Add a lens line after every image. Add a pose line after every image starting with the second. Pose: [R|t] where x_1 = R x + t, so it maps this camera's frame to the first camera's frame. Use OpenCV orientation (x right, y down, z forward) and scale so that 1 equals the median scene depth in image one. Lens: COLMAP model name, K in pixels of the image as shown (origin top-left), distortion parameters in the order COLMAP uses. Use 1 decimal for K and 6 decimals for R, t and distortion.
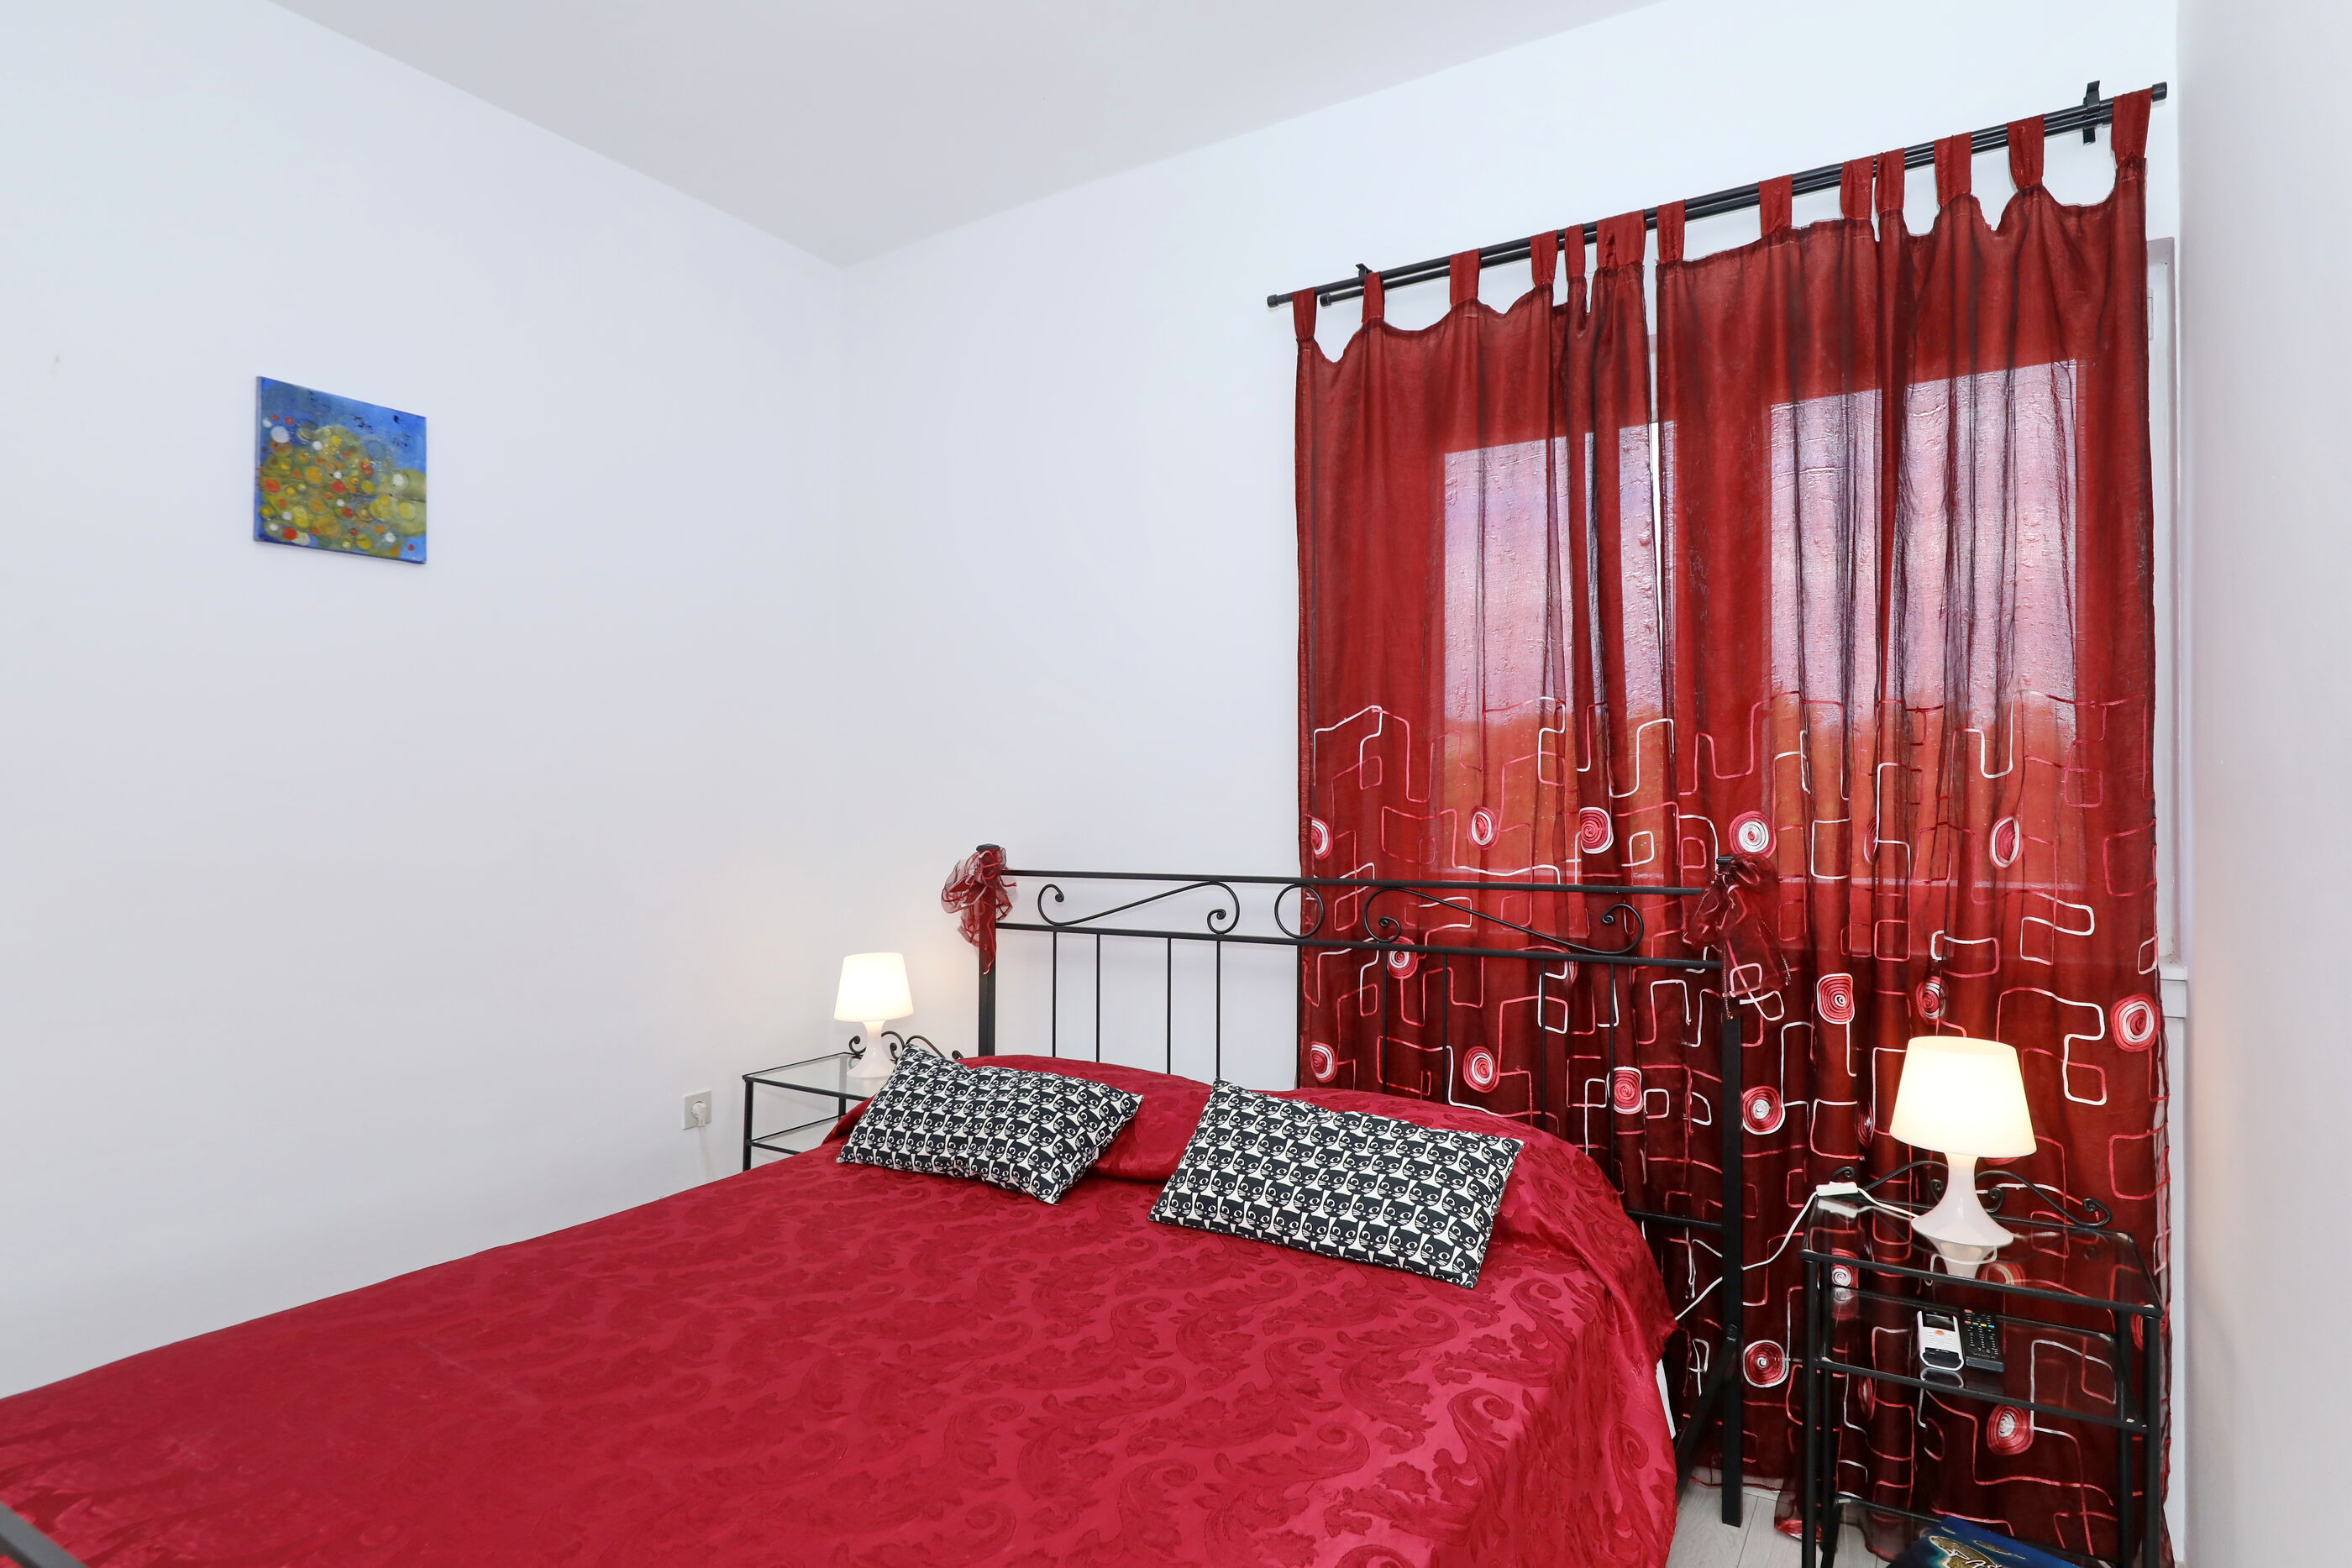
lens RADIAL K [[1202.8, 0, 1244.7], [0, 1202.8, 774.3], [0, 0, 1]] dist [-0.000465, 0.000581]
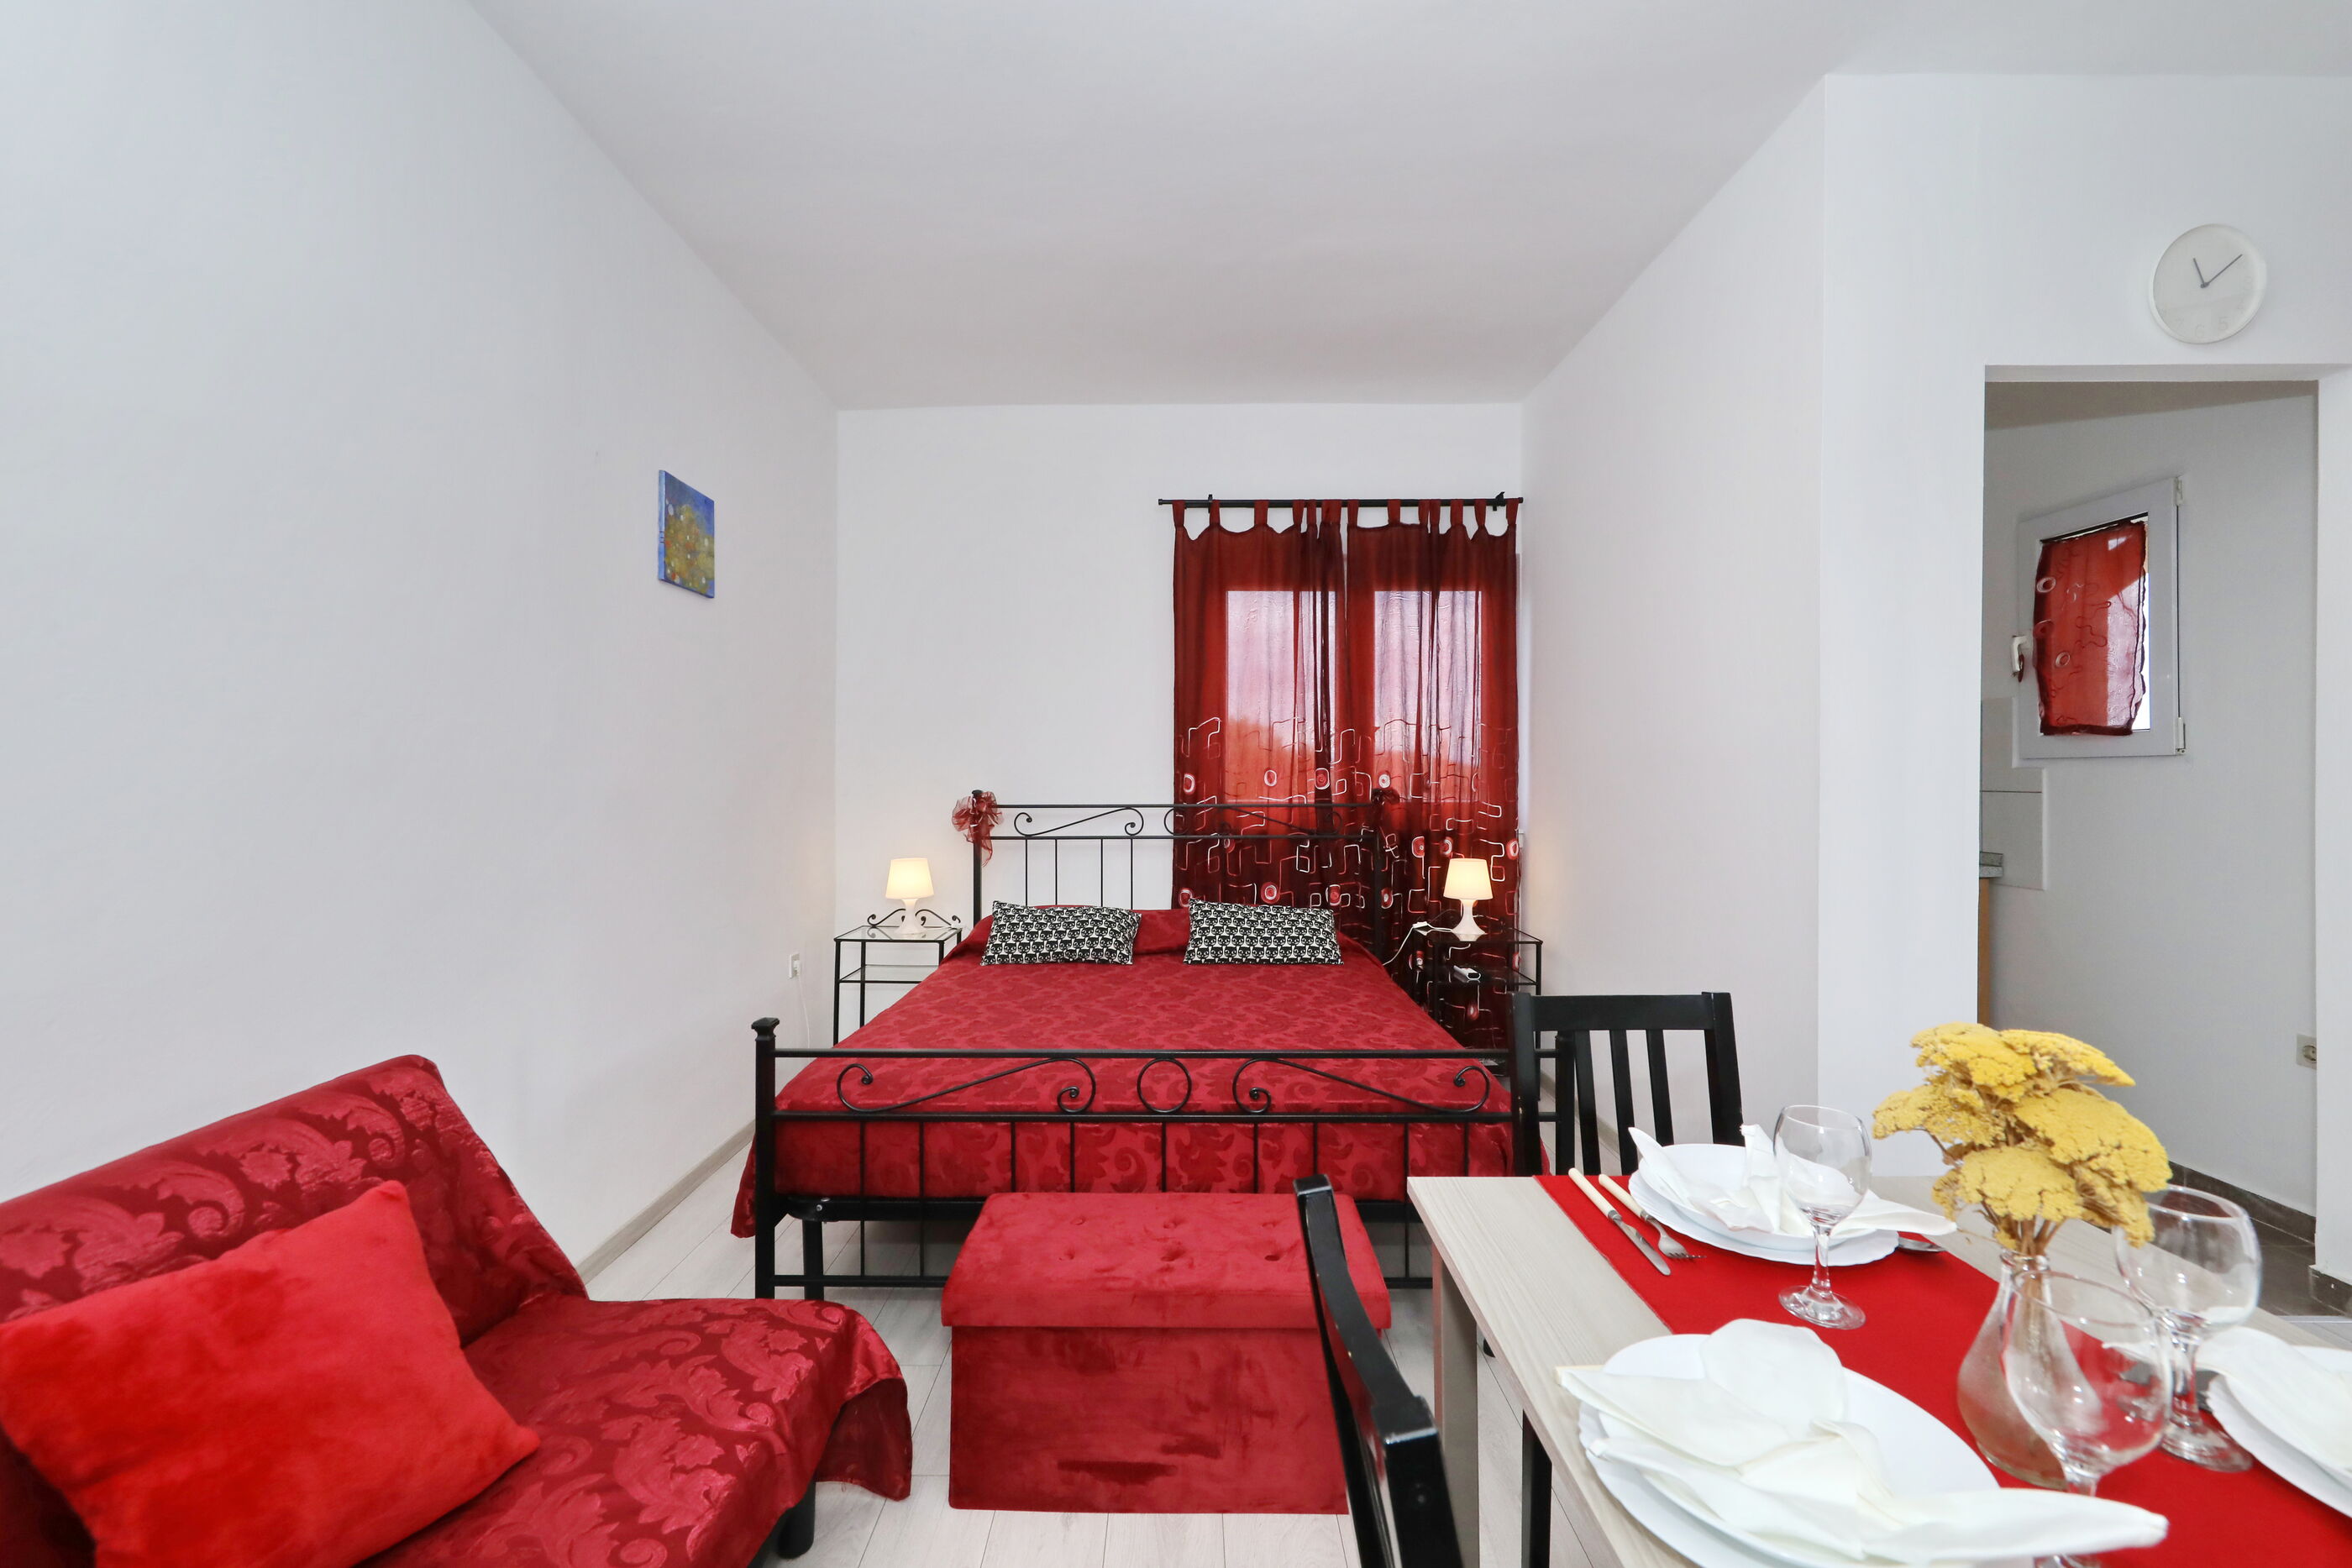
lens RADIAL K [[1065.8, 0, 1176.0], [0, 1065.8, 784.0], [0, 0, 1]] dist [0.002237, 0.000257]
pose [[0.842584, 0.007537, 0.538513, -0.918526], [-0.012531, 0.999906, 0.005613, 0.045560], [-0.538420, -0.011478, 0.842599, -0.464585]]
